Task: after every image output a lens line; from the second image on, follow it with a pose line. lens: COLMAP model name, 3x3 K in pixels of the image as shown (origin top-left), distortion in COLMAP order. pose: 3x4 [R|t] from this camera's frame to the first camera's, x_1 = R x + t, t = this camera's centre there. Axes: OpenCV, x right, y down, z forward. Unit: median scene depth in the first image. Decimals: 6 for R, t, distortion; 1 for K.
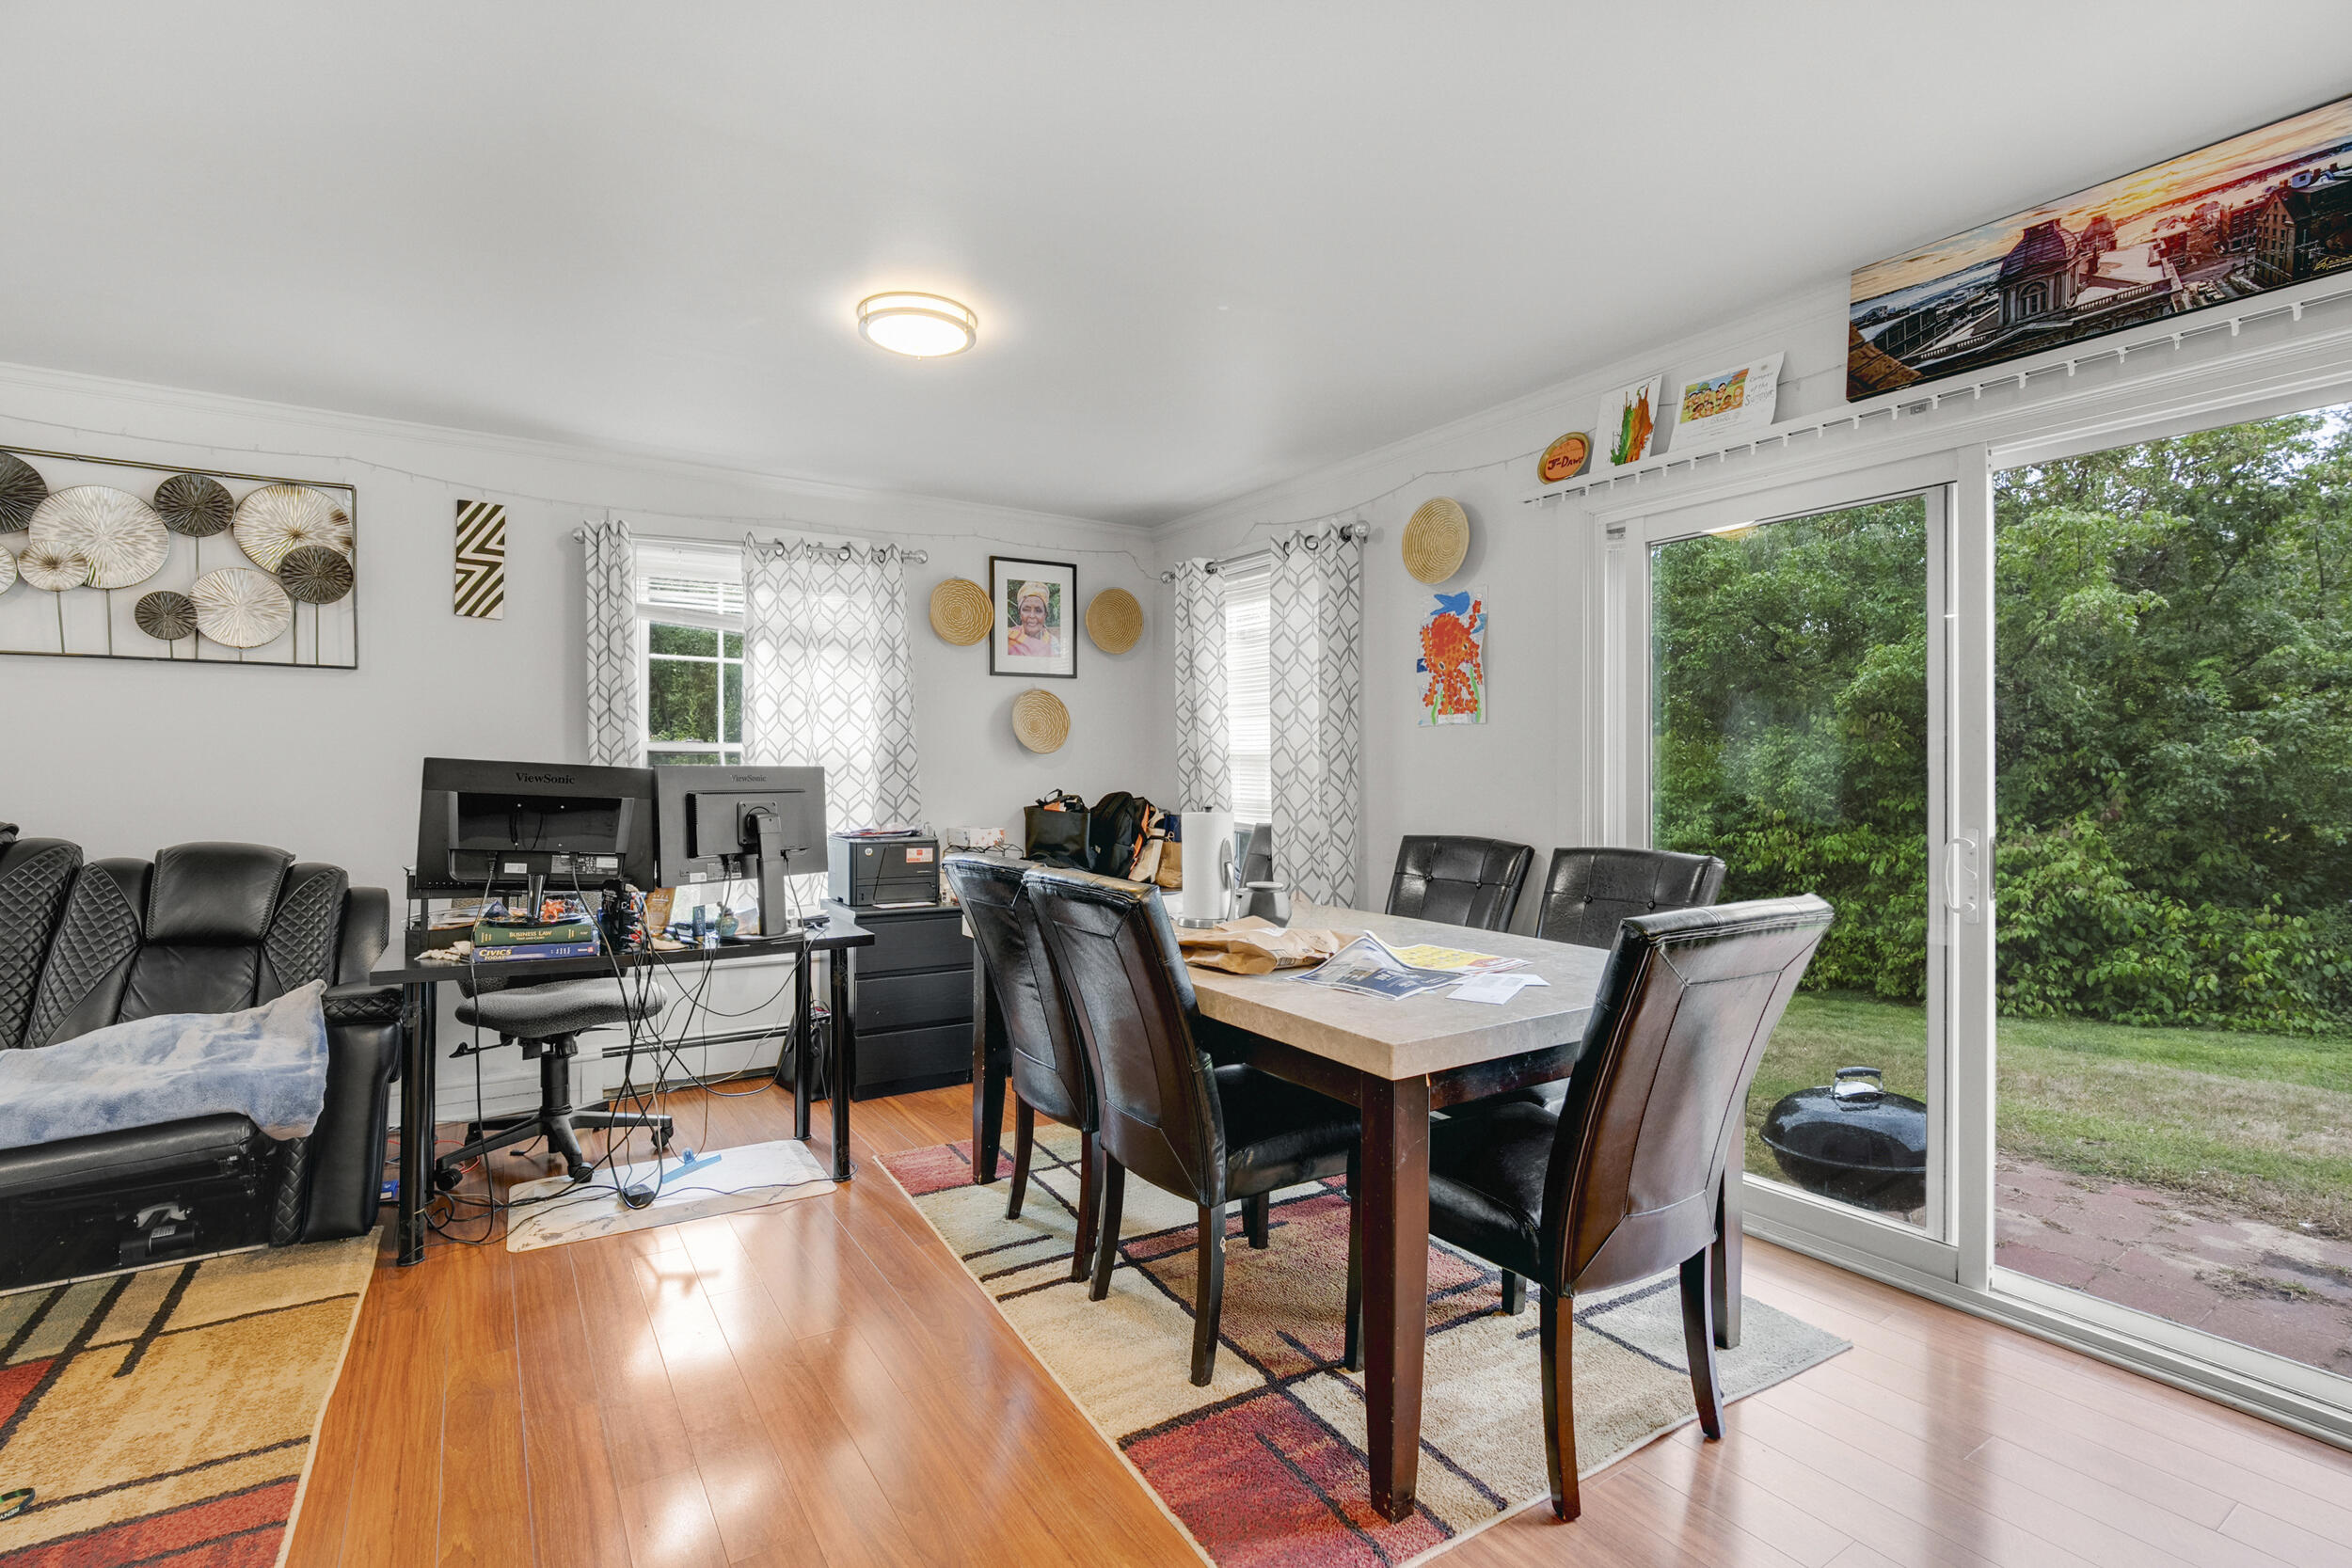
lens RADIAL K [[1057.3, 0, 1133.6], [0, 1057.3, 777.0], [0, 0, 1]] dist [0.001294, 0.000581]
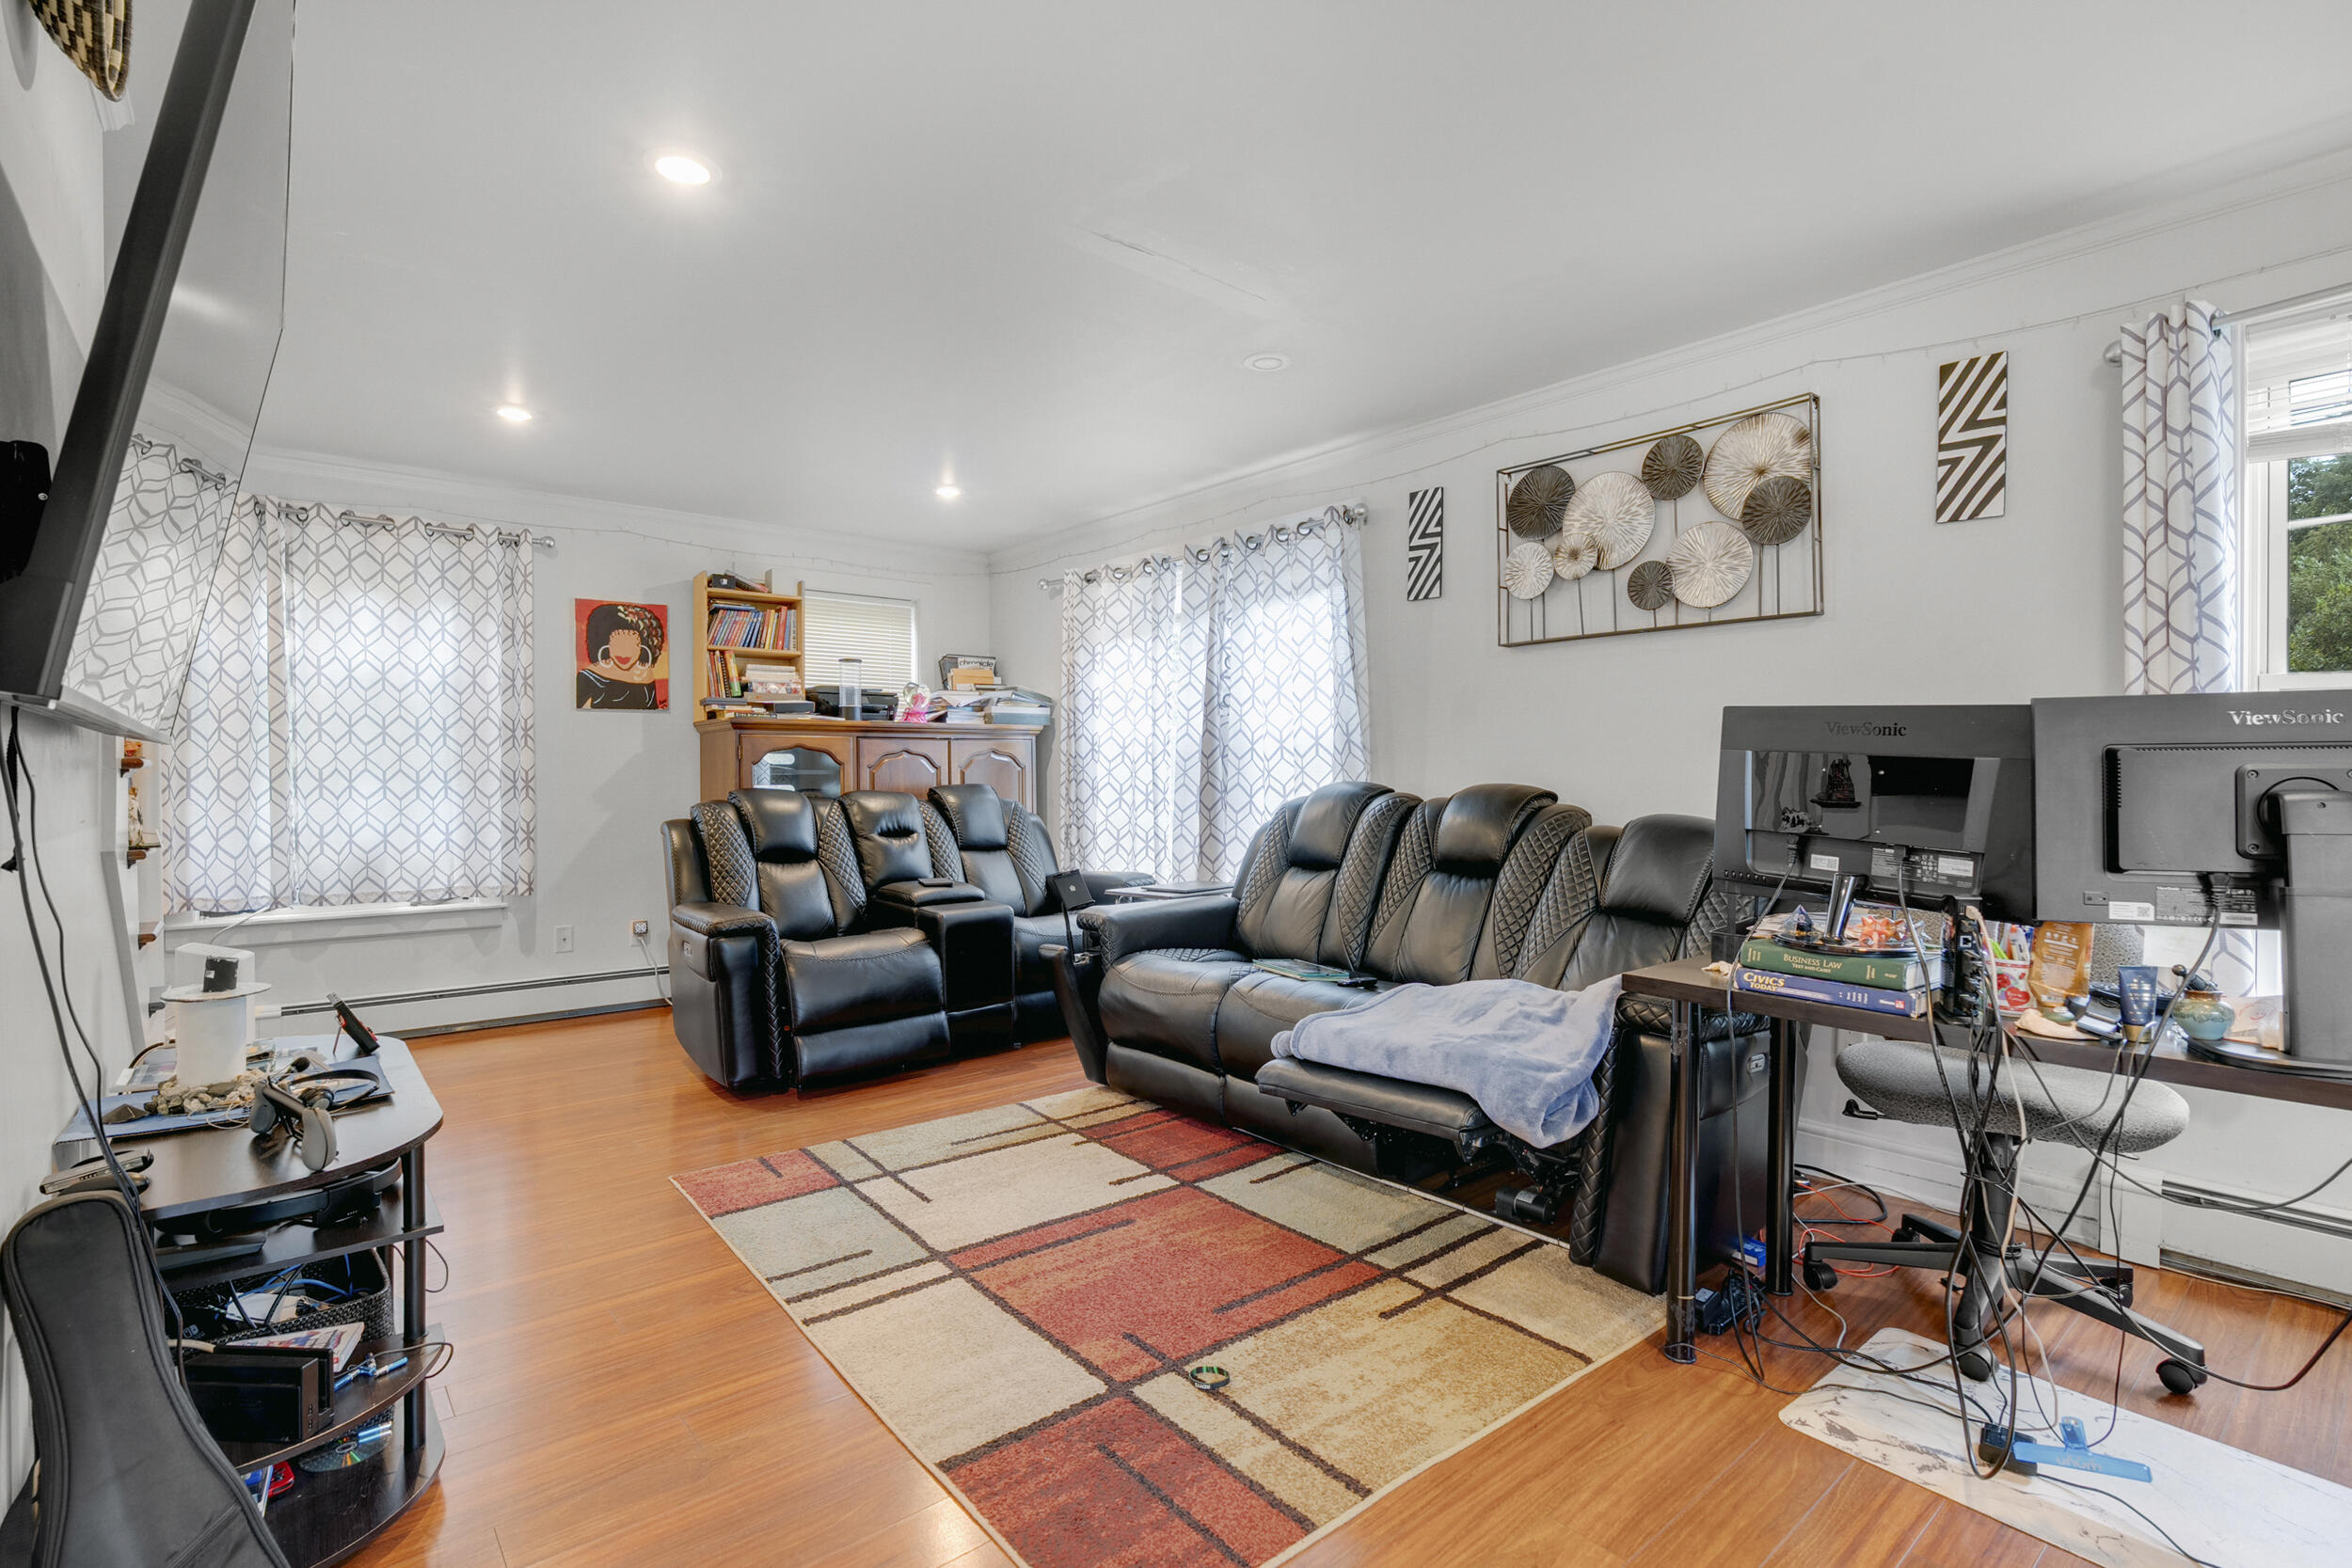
lens RADIAL K [[1102.7, 0, 1191.0], [0, 1102.7, 780.9], [0, 0, 1]] dist [-0.001118, 0.000824]
pose [[0.160245, 0.006213, -0.987058, 0.042416], [0.001178, 0.999978, 0.006485, 0.024197], [0.987077, -0.002202, 0.160234, 0.410804]]
